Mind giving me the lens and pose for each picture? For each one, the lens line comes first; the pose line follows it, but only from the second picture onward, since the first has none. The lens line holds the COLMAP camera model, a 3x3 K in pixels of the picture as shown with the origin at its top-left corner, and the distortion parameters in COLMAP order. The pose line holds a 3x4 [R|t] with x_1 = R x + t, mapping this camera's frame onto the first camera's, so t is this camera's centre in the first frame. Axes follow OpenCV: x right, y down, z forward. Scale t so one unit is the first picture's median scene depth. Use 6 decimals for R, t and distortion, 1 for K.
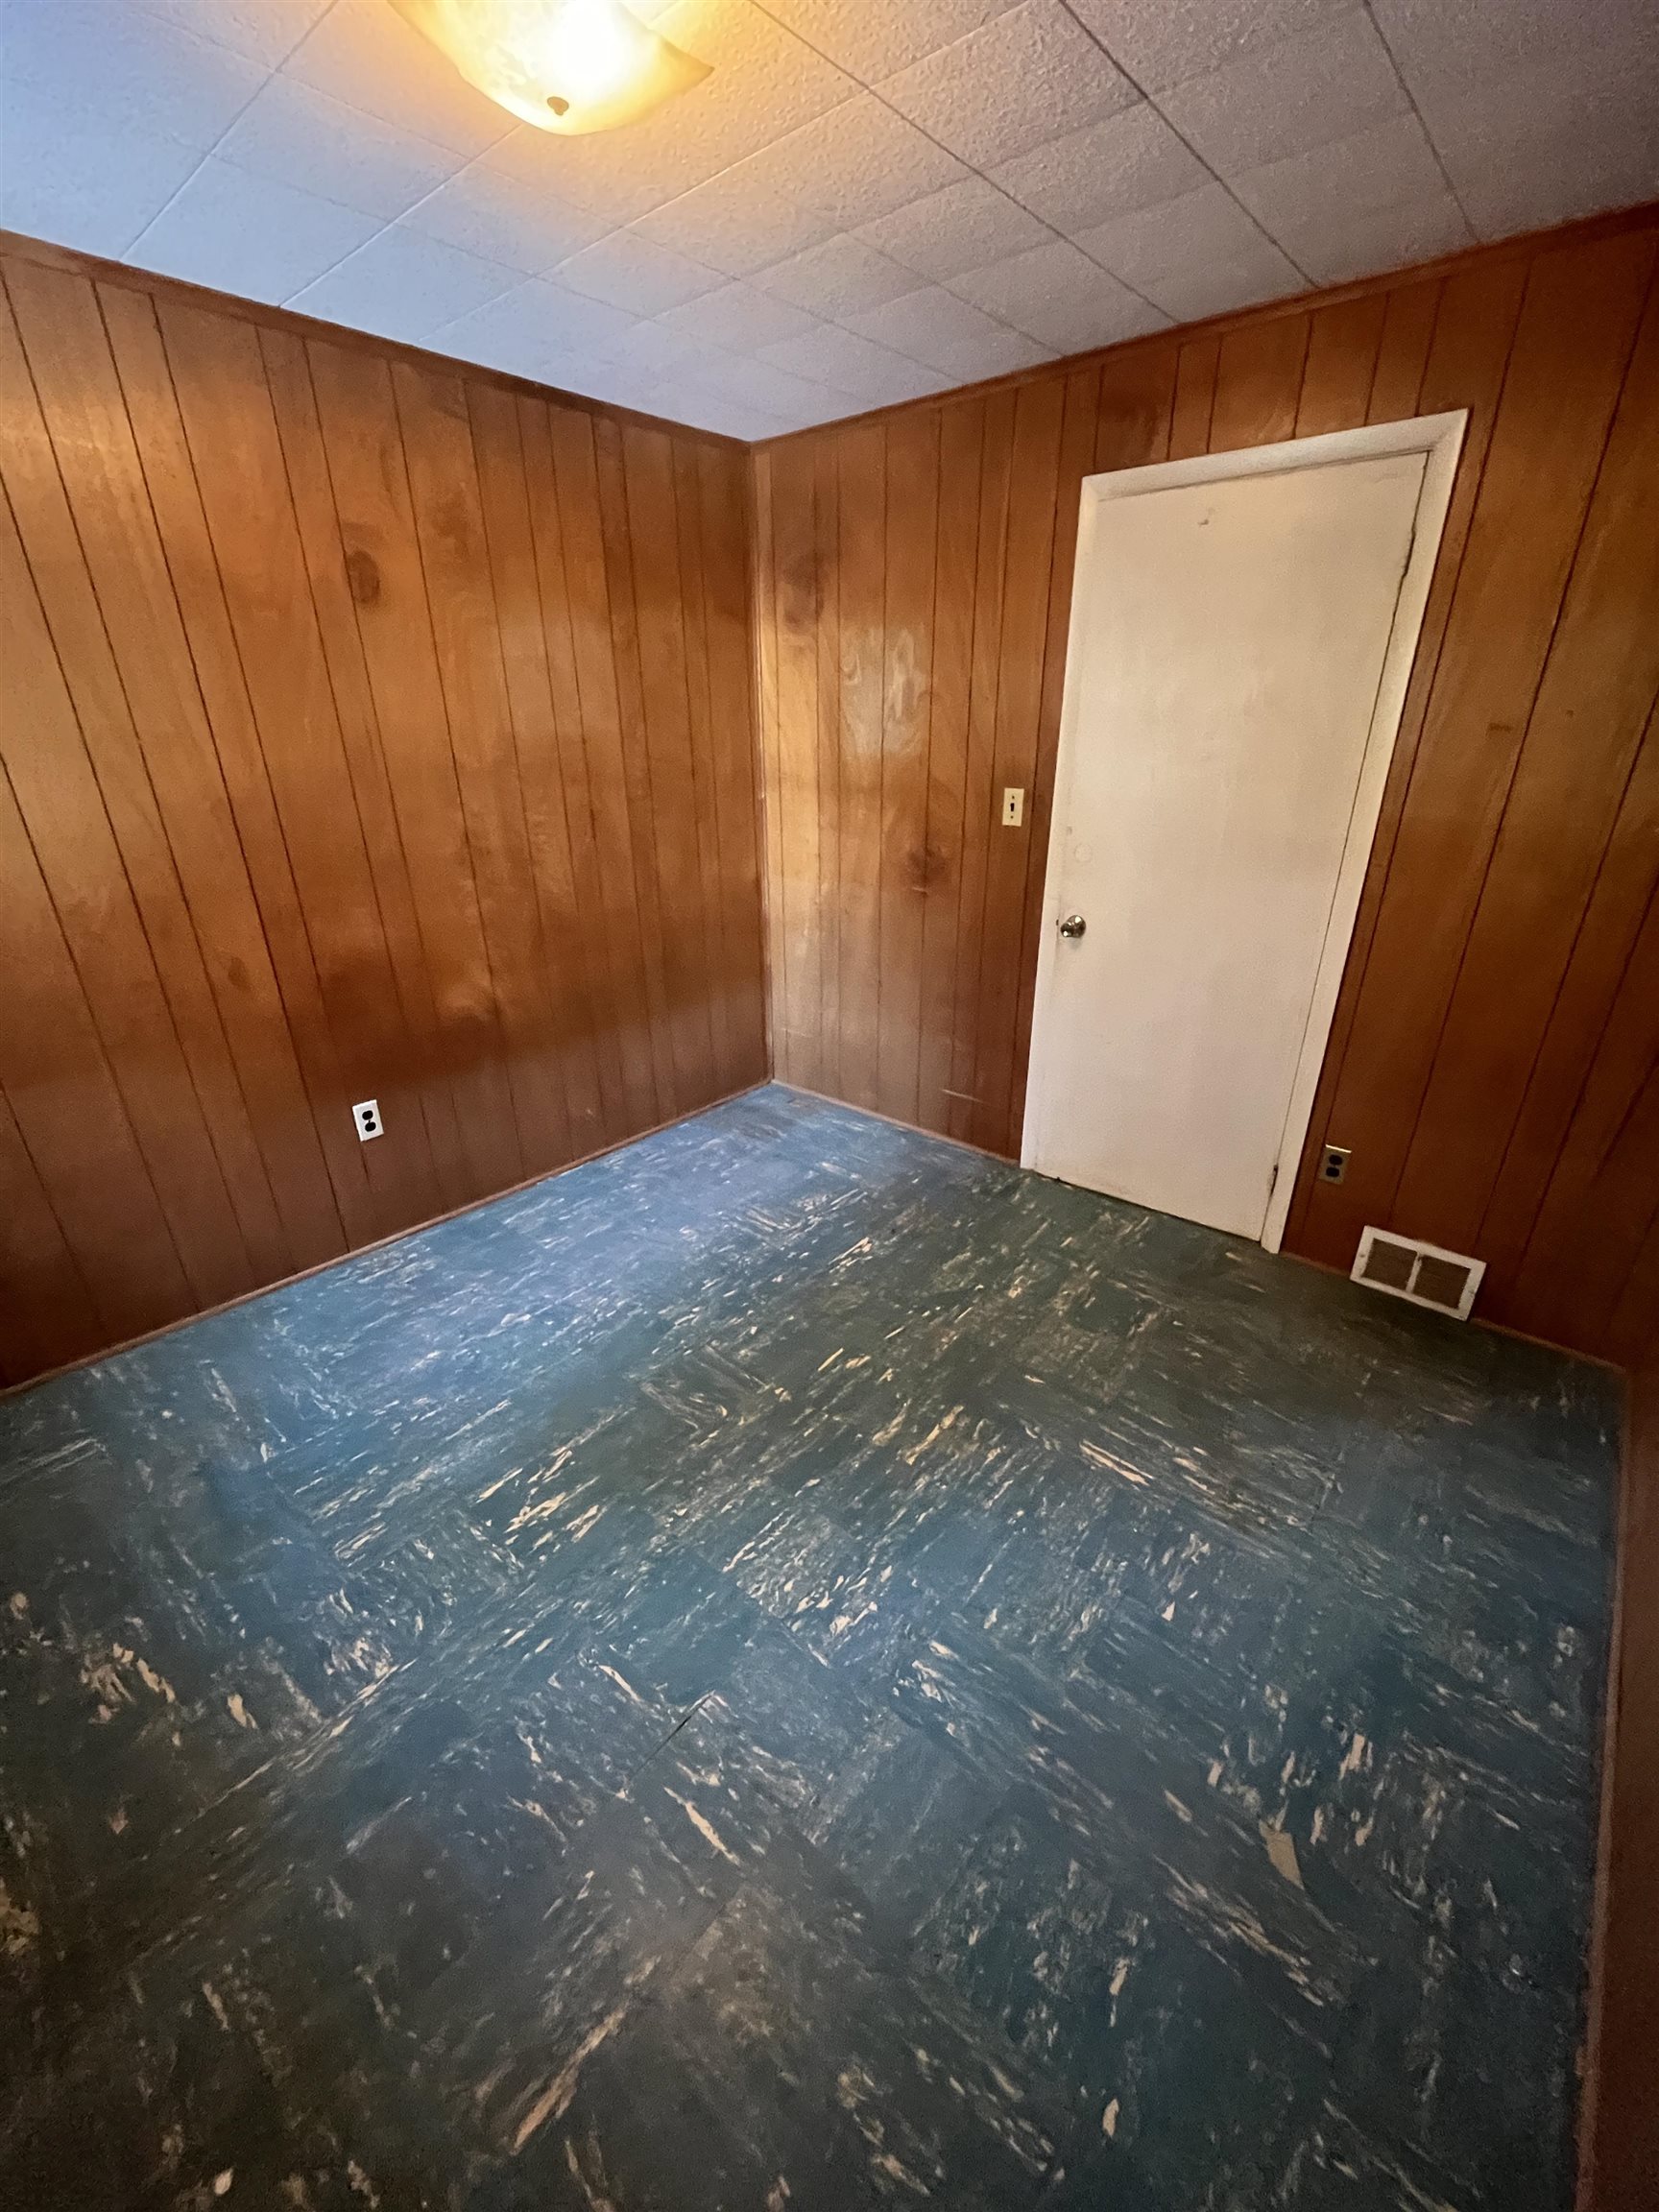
lens RADIAL K [[890.2, 0, 830.4], [0, 890.2, 1104.8], [0, 0, 1]] dist [-0.003121, 0.000160]
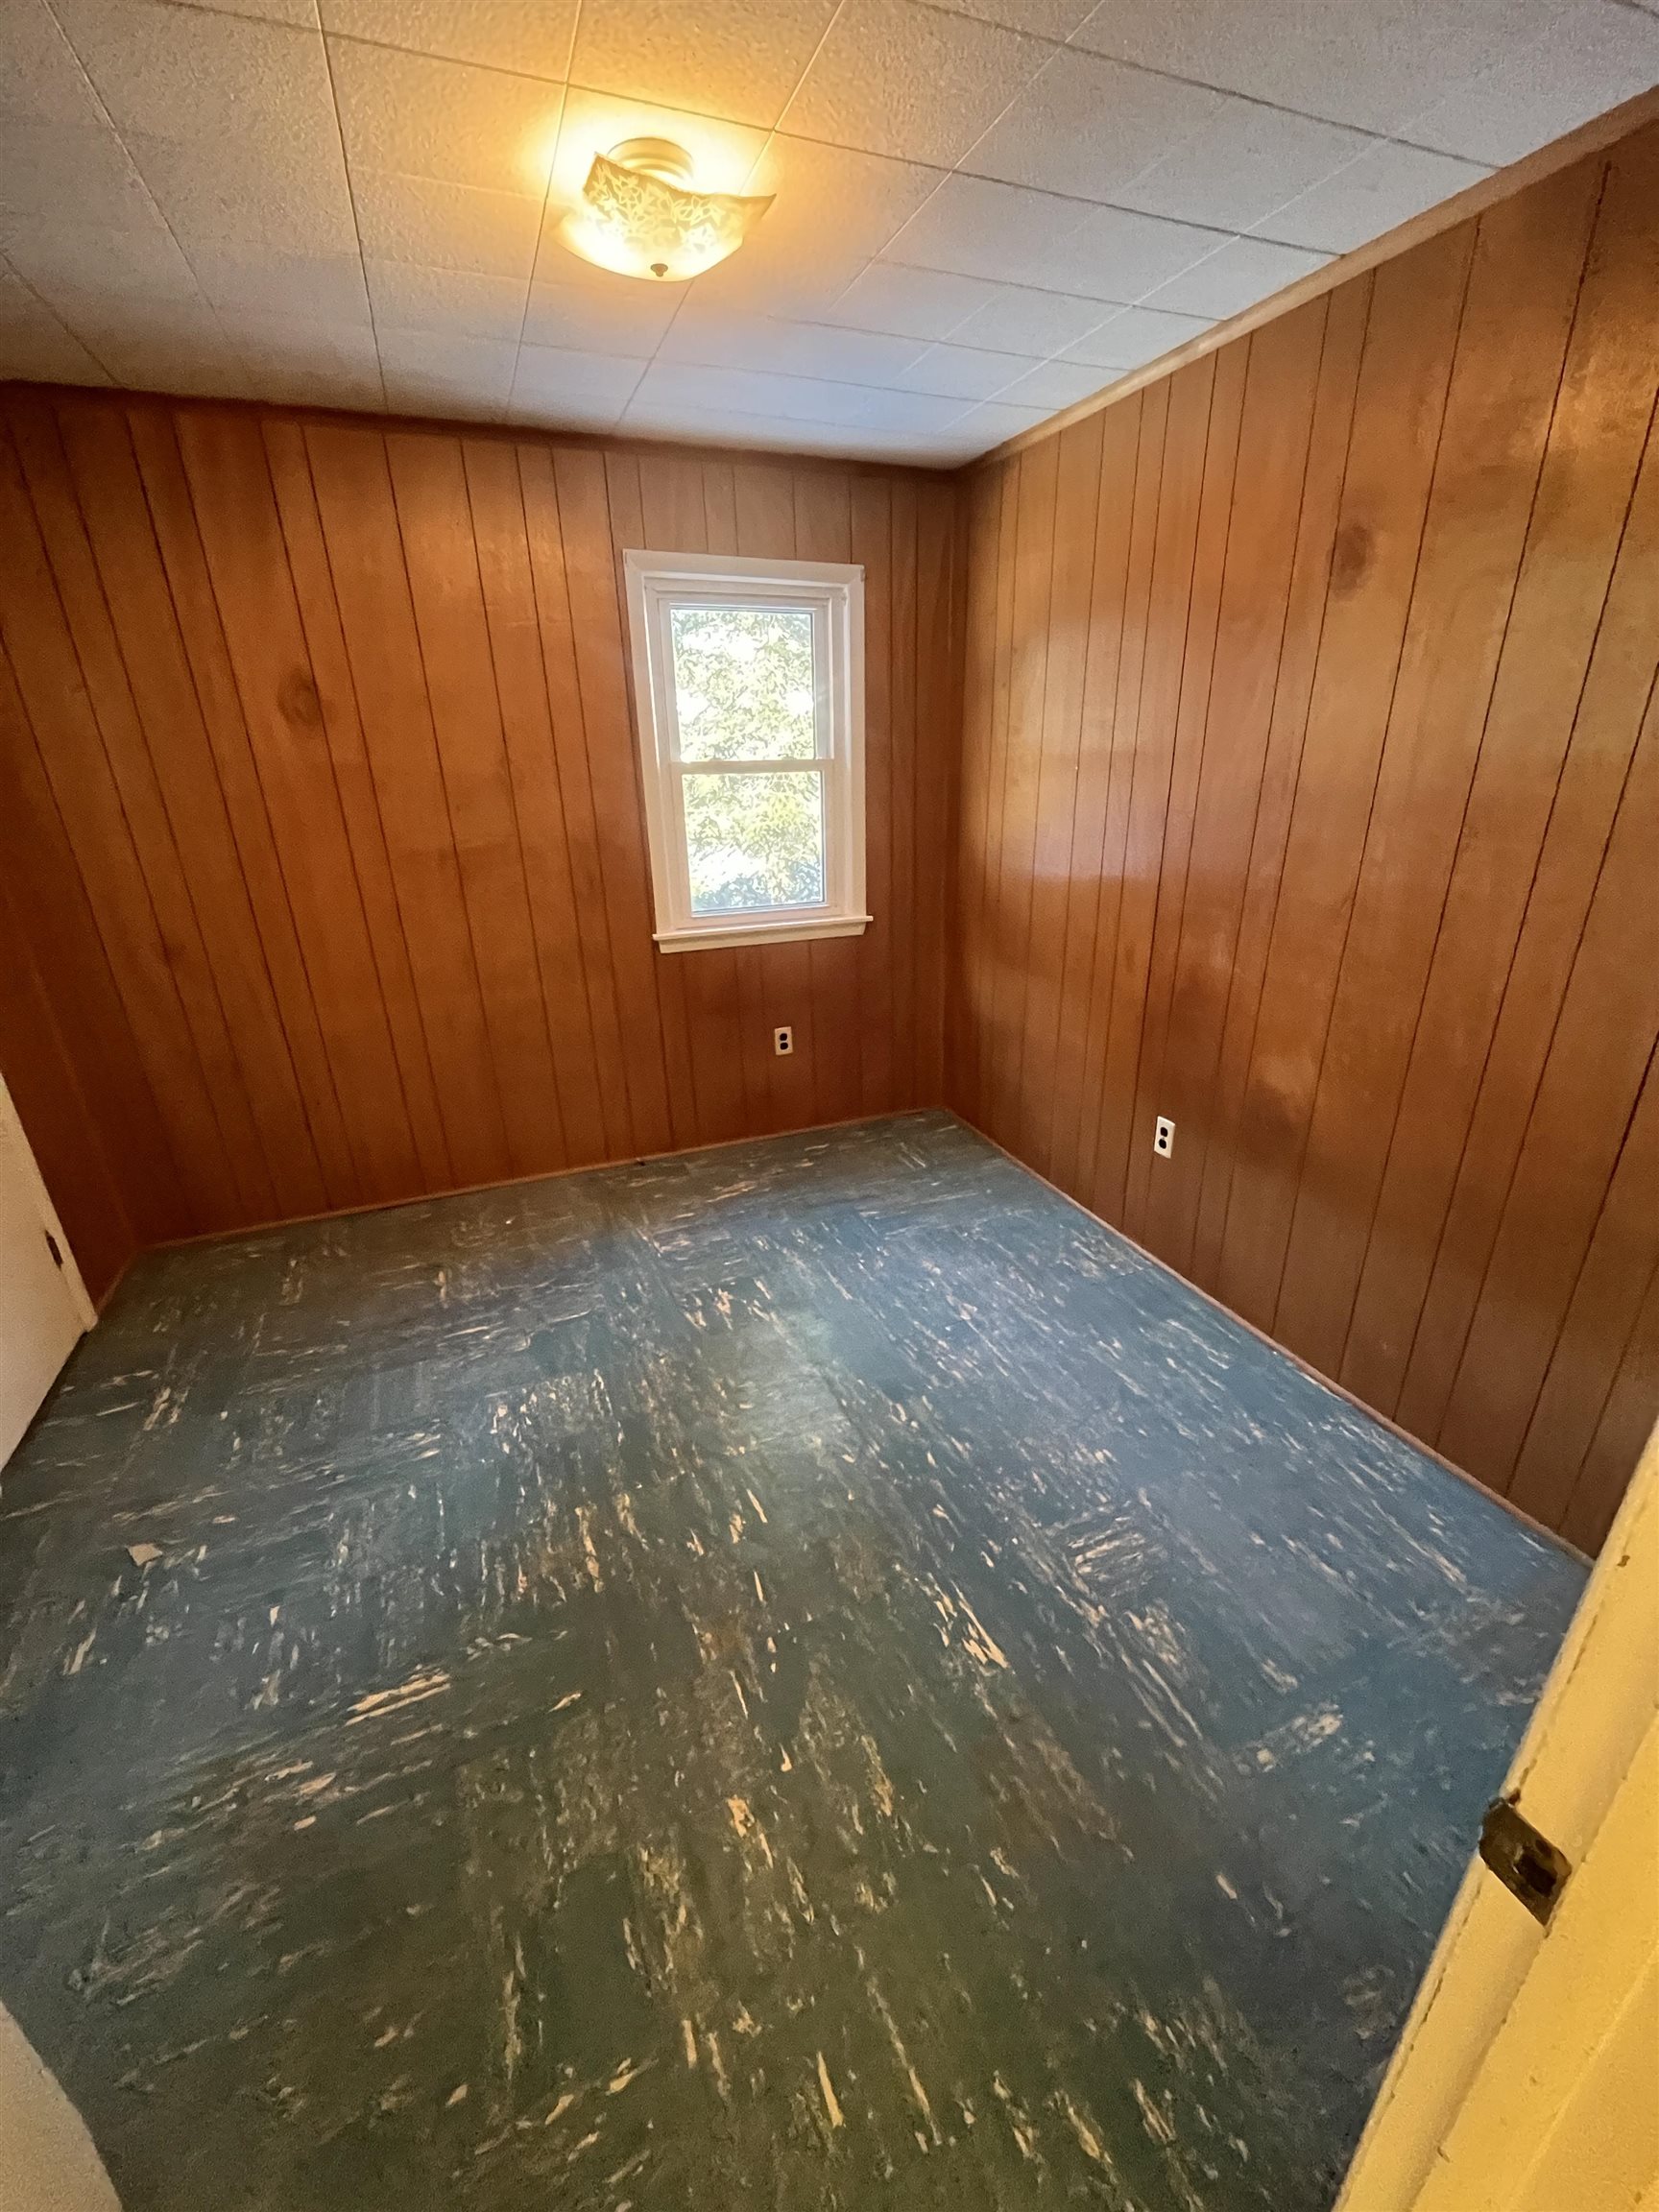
lens RADIAL K [[890.2, 0, 830.4], [0, 890.2, 1104.8], [0, 0, 1]] dist [-0.003121, 0.000160]
pose [[-0.448776, 0.351167, -0.821756, 0.579149], [-0.331124, 0.788758, 0.517898, -0.517207], [0.830034, 0.504523, -0.237696, 1.173681]]
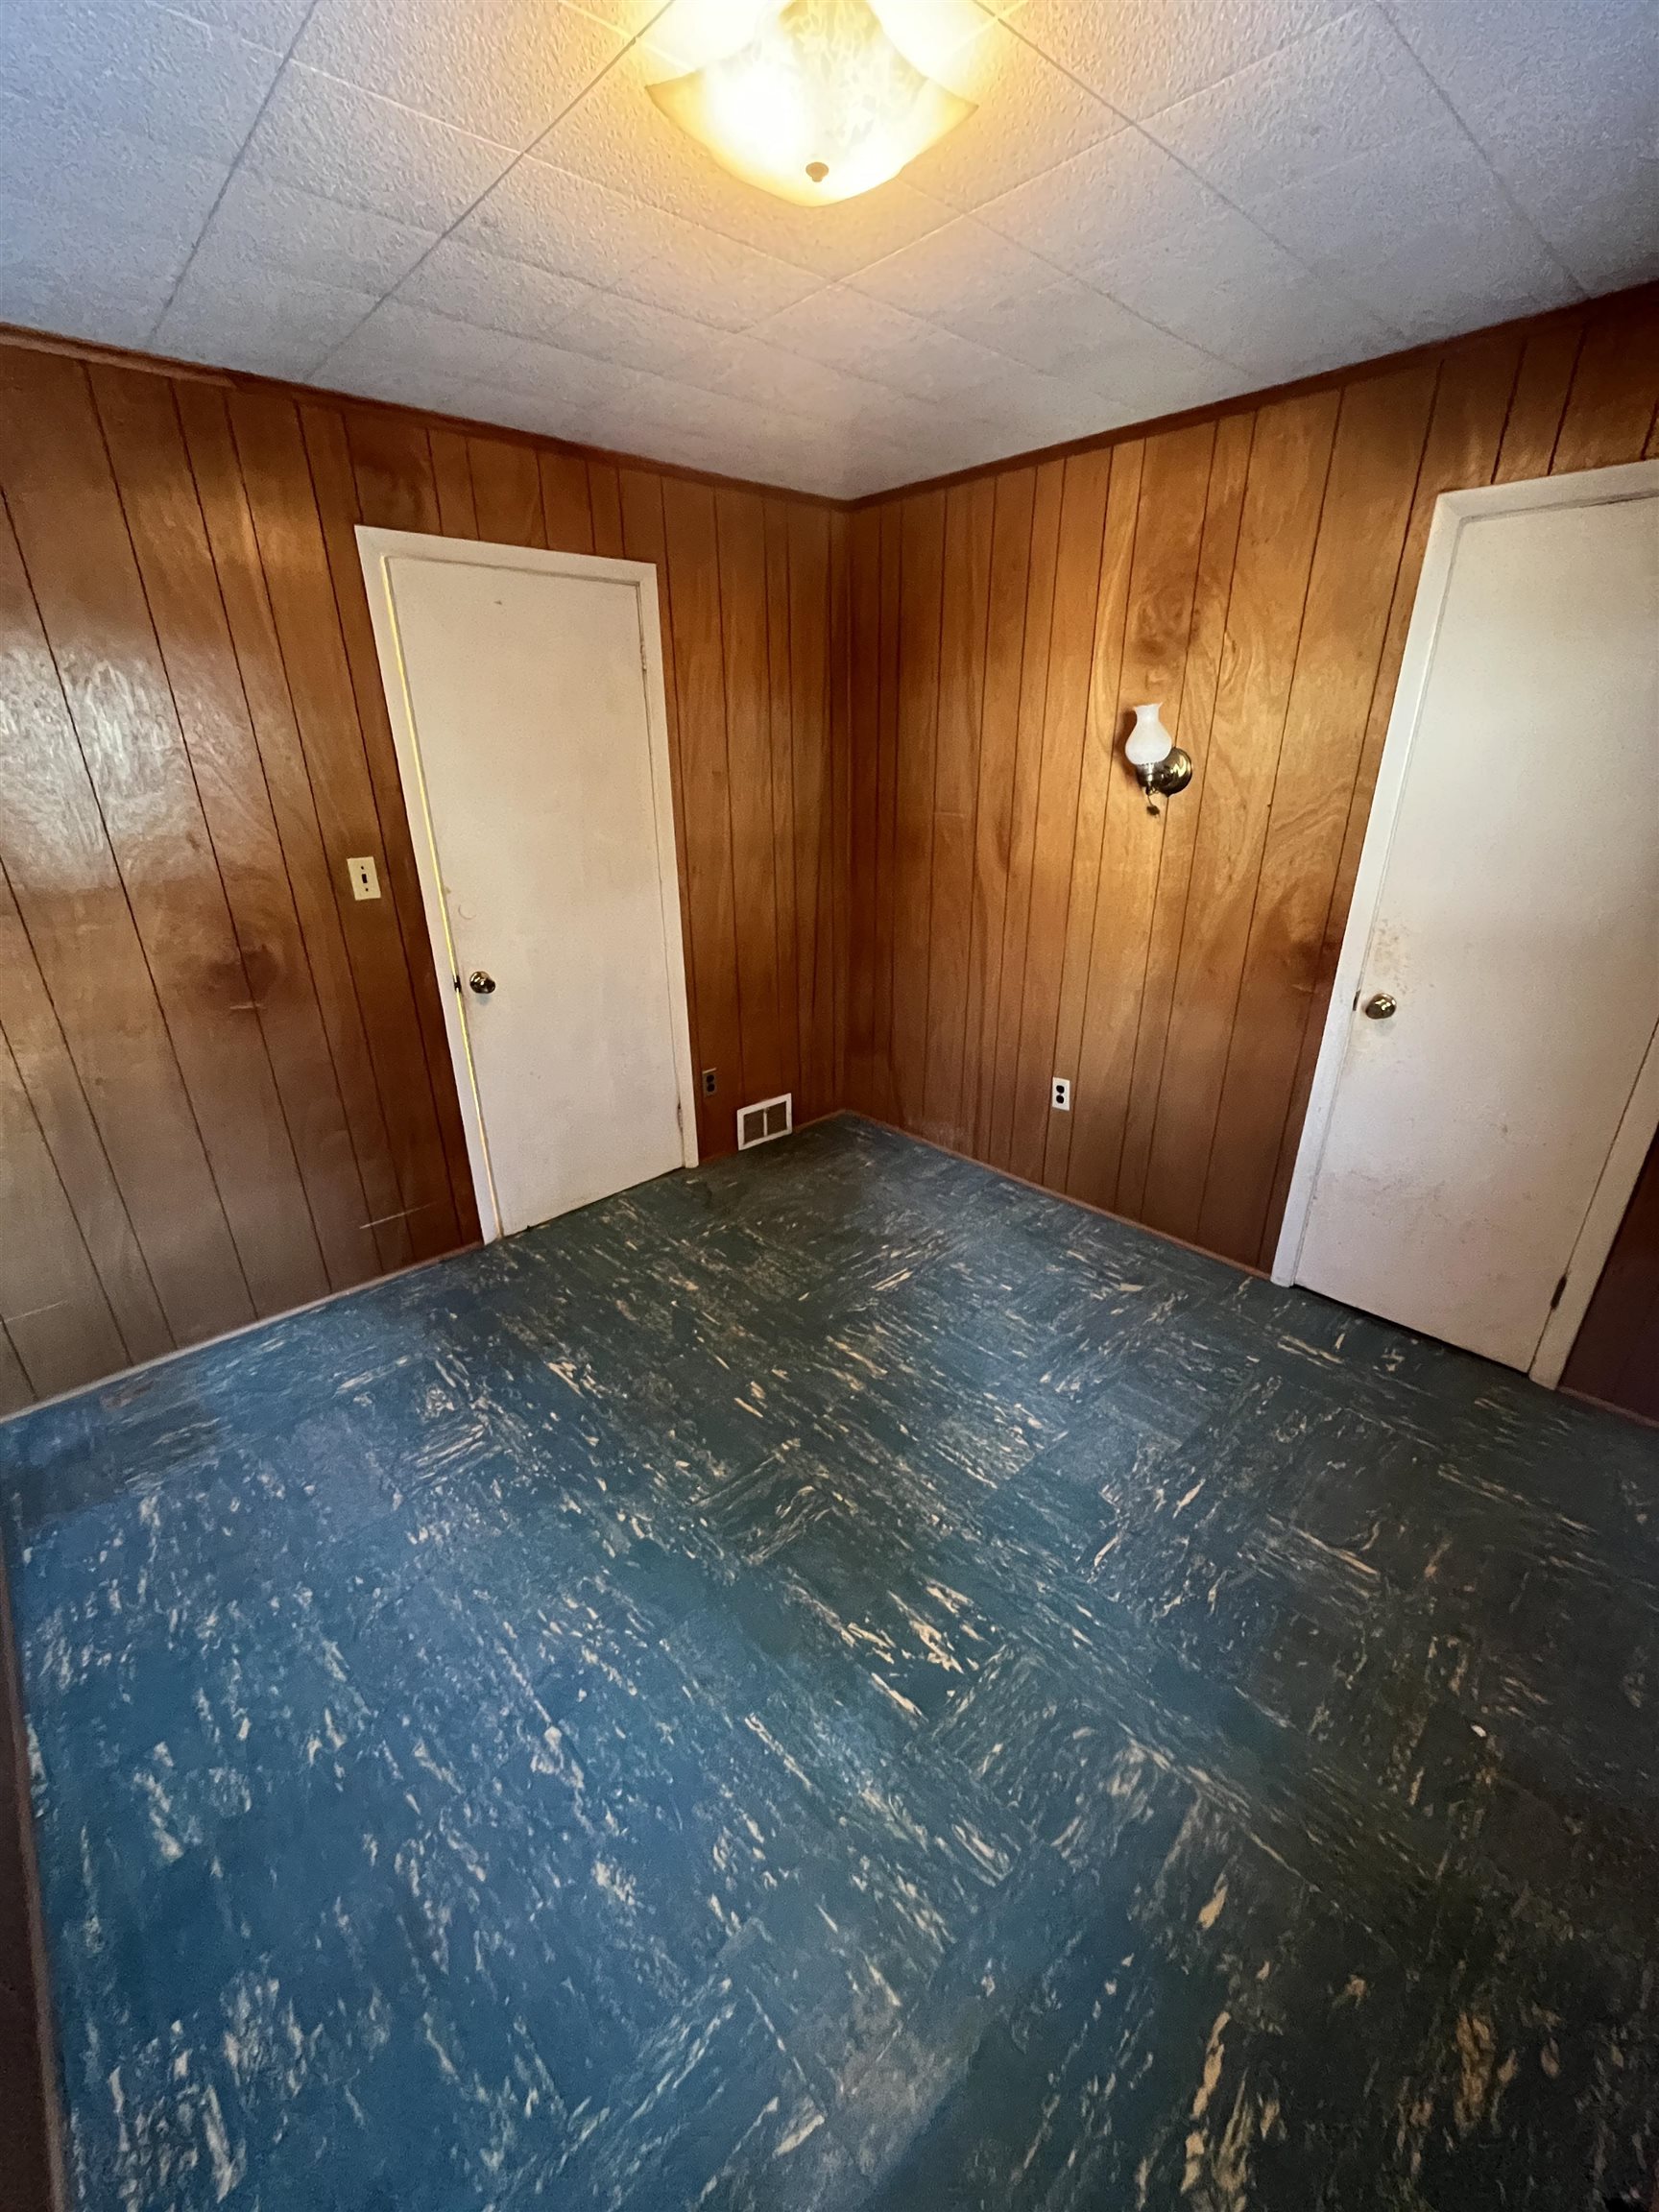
lens RADIAL K [[891.9, 0, 824.3], [0, 891.9, 1107.0], [0, 0, 1]] dist [-0.002651, 0.000025]
pose [[0.111371, -0.376831, 0.919562, -0.869686], [0.403260, 0.862849, 0.304751, -0.308441], [-0.908283, 0.336882, 0.248057, 0.612710]]
